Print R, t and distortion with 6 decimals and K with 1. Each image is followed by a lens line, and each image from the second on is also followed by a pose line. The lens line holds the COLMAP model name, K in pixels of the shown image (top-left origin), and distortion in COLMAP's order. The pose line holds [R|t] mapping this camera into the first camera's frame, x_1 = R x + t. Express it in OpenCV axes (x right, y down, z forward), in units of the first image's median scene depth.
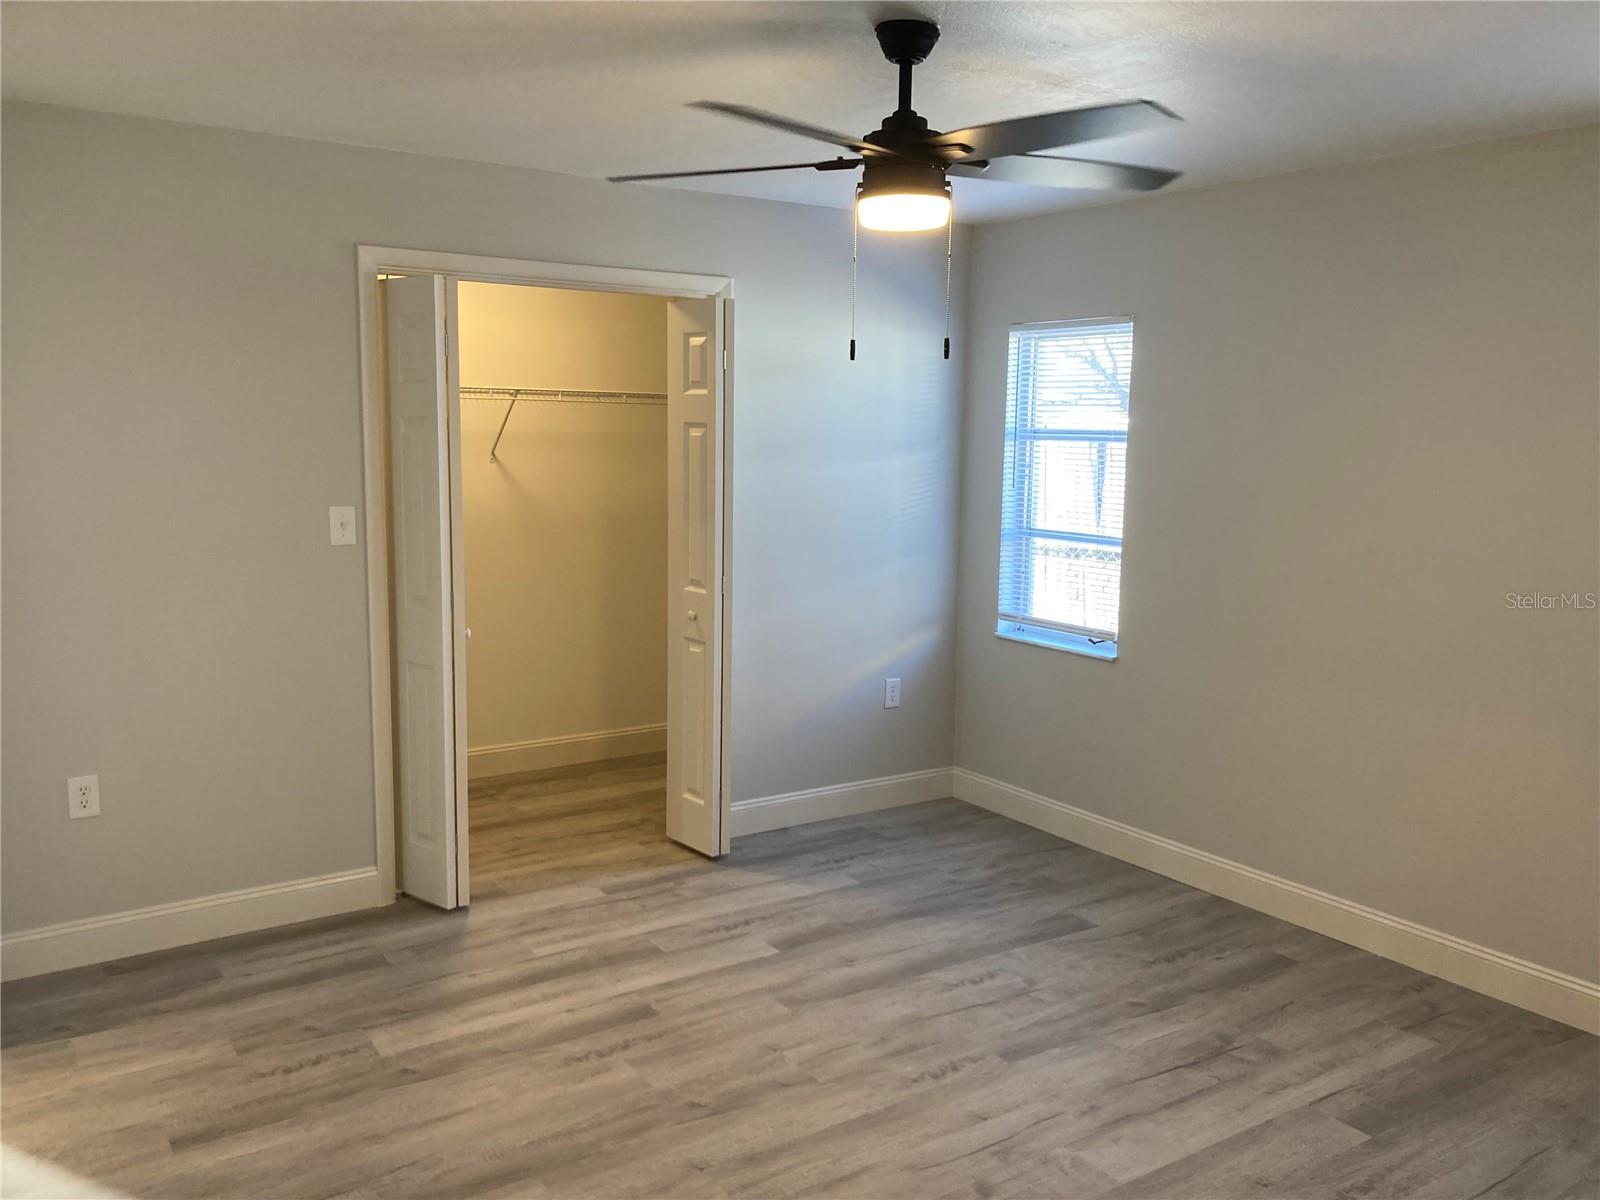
lens RADIAL K [[1322.7, 0, 796.4], [0, 1322.7, 604.6], [0, 0, 1]] dist [0.036966, -0.031677]
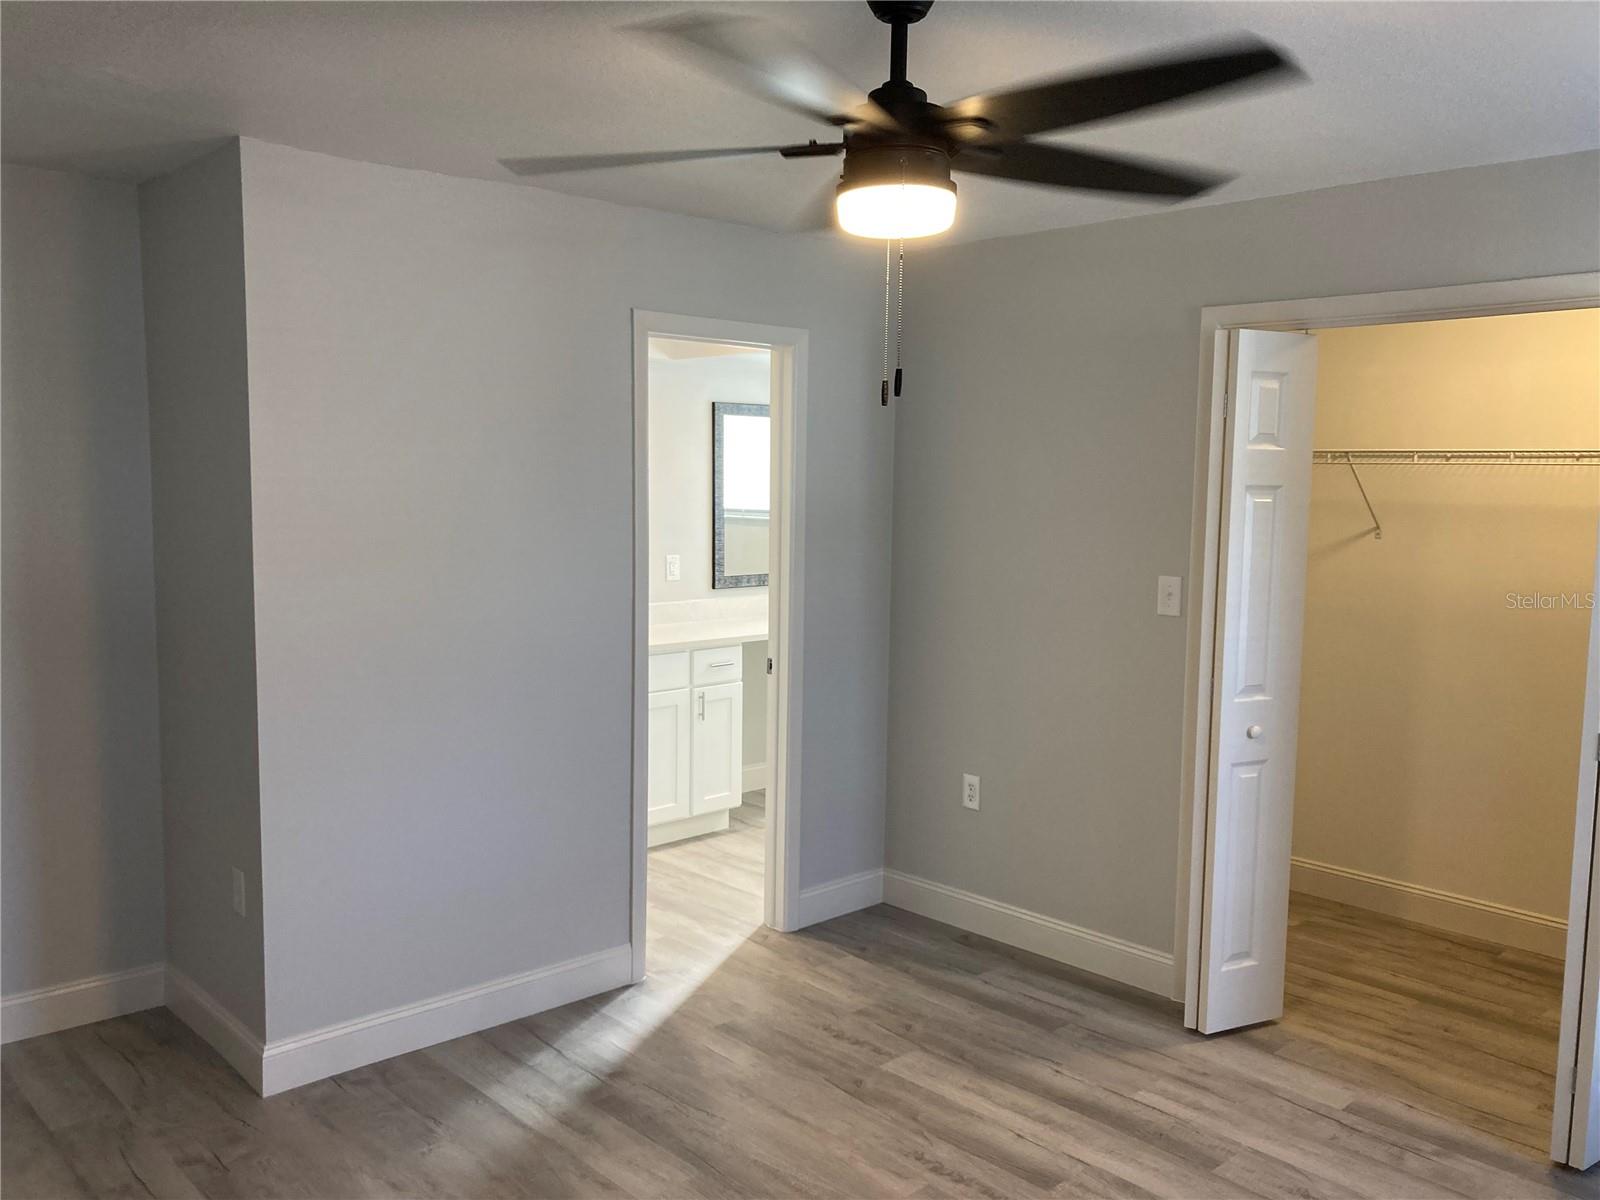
lens RADIAL K [[1322.7, 0, 794.3], [0, 1322.7, 603.4], [0, 0, 1]] dist [0.036966, -0.031677]
pose [[0.160373, 0.088731, -0.983060, 0.609618], [-0.151003, 0.986433, 0.064402, -0.079062], [0.975438, 0.138117, 0.171596, 0.598002]]
